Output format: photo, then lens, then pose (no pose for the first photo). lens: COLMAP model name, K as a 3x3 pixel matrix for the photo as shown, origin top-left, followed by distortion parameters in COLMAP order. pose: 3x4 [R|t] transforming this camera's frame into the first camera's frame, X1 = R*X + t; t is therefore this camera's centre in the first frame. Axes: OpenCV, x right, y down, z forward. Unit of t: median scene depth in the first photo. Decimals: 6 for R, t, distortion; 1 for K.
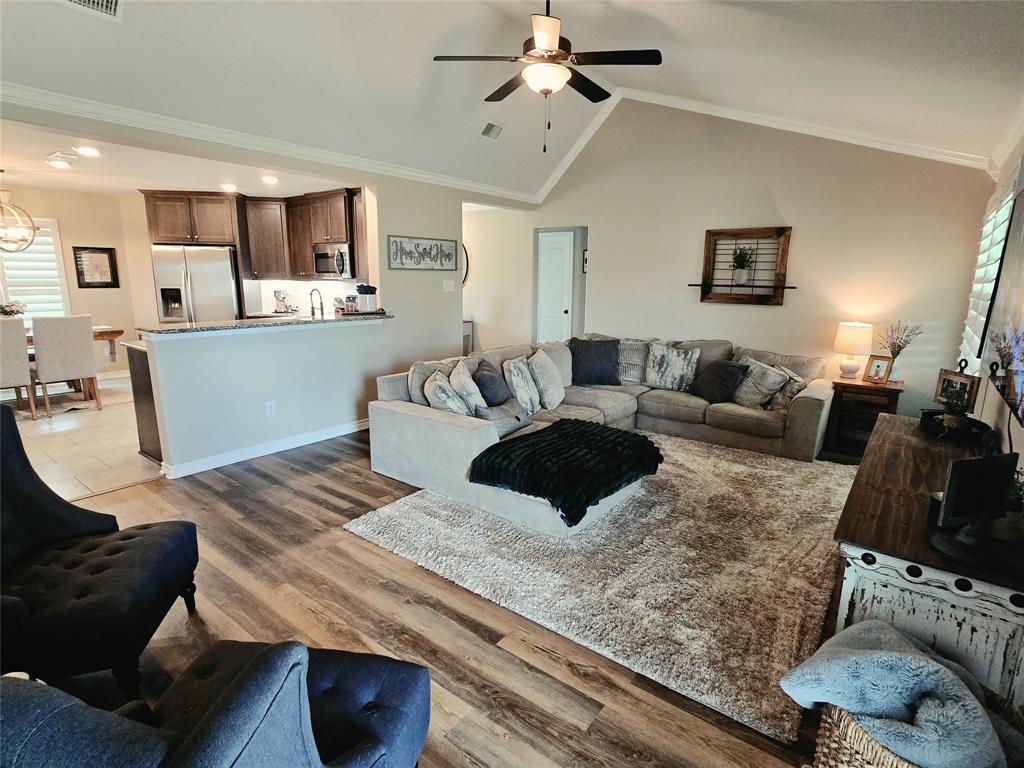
lens RADIAL K [[527.7, 0, 513.4], [0, 527.7, 384.9], [0, 0, 1]] dist [0.004376, 0.000881]
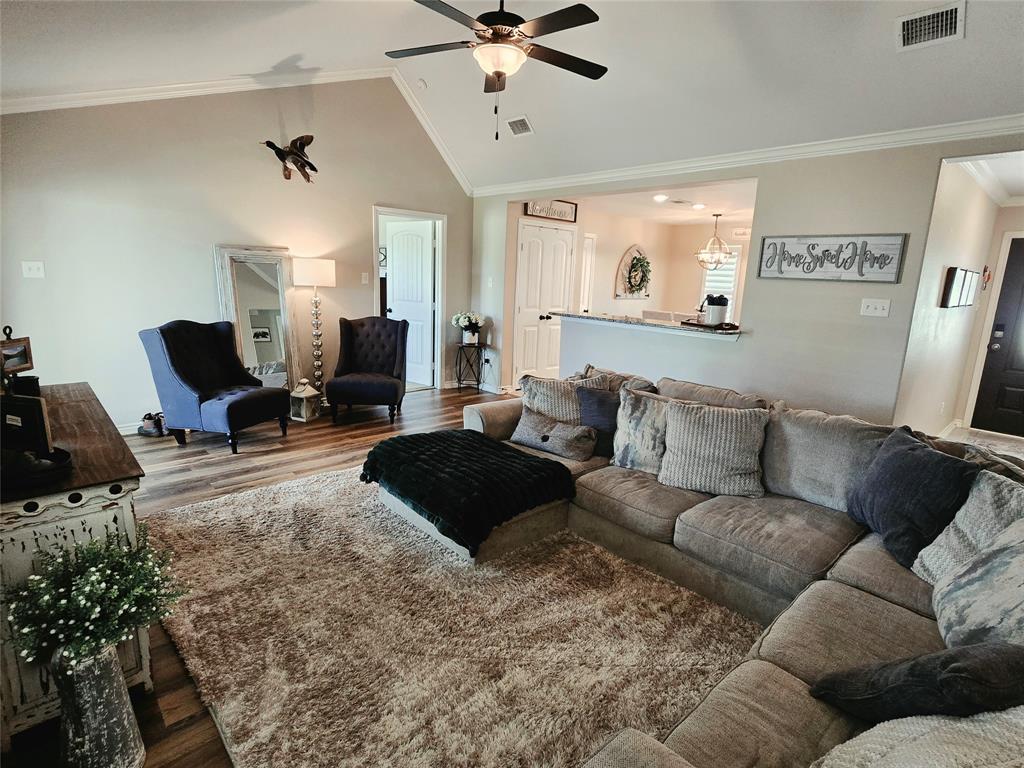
lens RADIAL K [[527.7, 0, 512.0], [0, 527.7, 387.2], [0, 0, 1]] dist [0.004376, 0.000881]
pose [[-0.156759, 0.189123, -0.969360, 0.636436], [-0.245122, 0.943335, 0.223685, -0.149423], [0.956735, 0.272676, -0.101518, 0.759513]]
